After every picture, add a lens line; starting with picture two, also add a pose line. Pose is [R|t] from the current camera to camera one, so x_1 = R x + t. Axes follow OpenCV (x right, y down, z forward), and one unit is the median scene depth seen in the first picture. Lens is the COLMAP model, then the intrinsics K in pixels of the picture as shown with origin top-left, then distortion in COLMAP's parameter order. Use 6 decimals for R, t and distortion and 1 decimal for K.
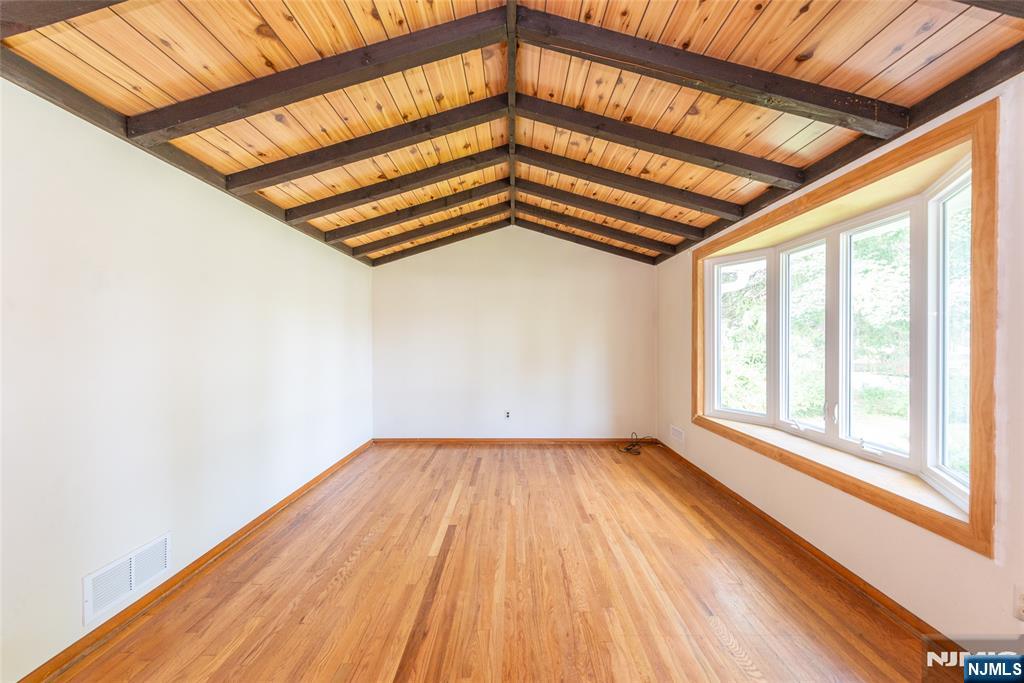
lens RADIAL K [[402.0, 0, 510.1], [0, 402.0, 341.1], [0, 0, 1]] dist [0.013930, -0.003420]
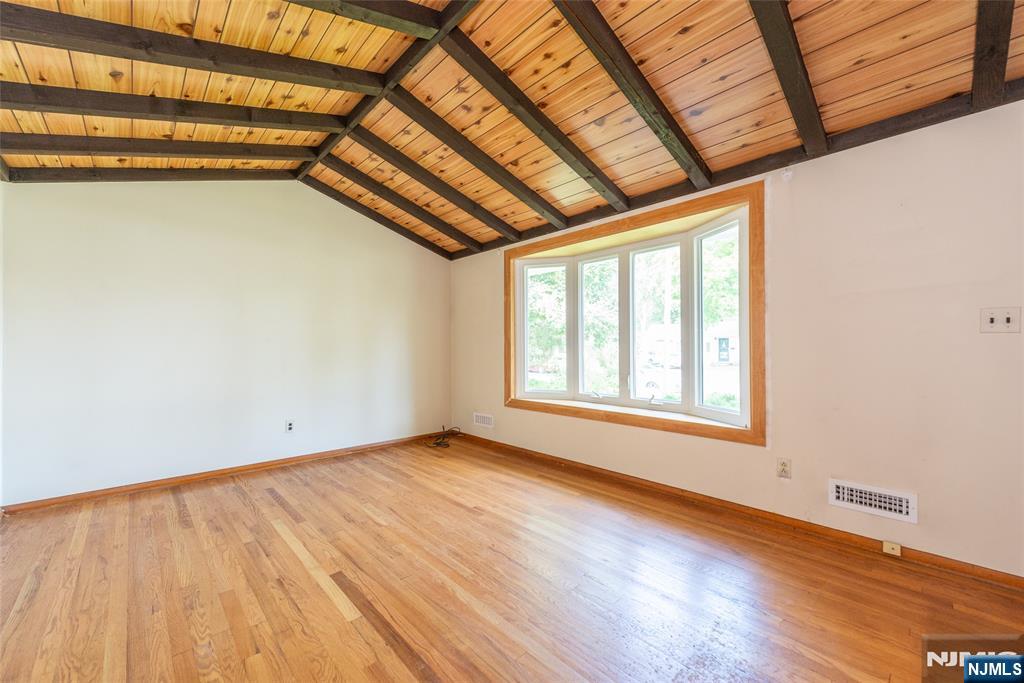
lens RADIAL K [[402.0, 0, 520.0], [0, 402.0, 341.7], [0, 0, 1]] dist [0.013930, -0.003420]
pose [[0.719709, 0.010767, 0.694192, -0.369429], [0.000832, 0.999866, -0.016370, 0.058957], [-0.694275, 0.012359, 0.719604, 0.241001]]
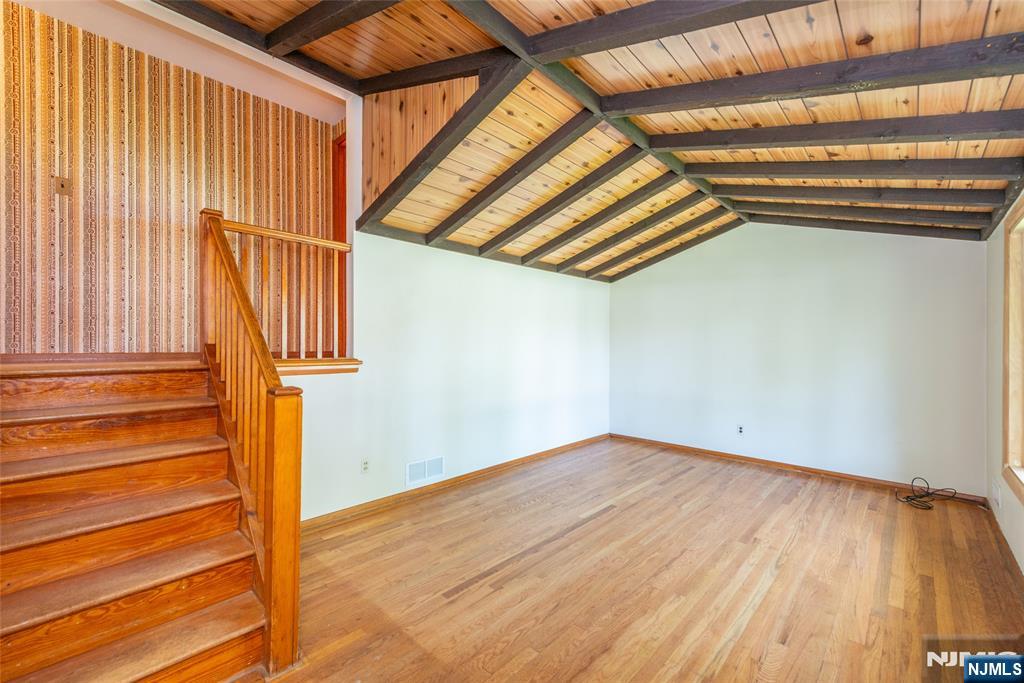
lens RADIAL K [[419.5, 0, 505.0], [0, 419.5, 342.1], [0, 0, 1]] dist [0.004707, -0.000473]
pose [[0.723252, 0.004420, -0.690570, 0.438913], [-0.005731, 0.999984, 0.000399, -0.024405], [0.690561, 0.003669, 0.723265, -0.114514]]
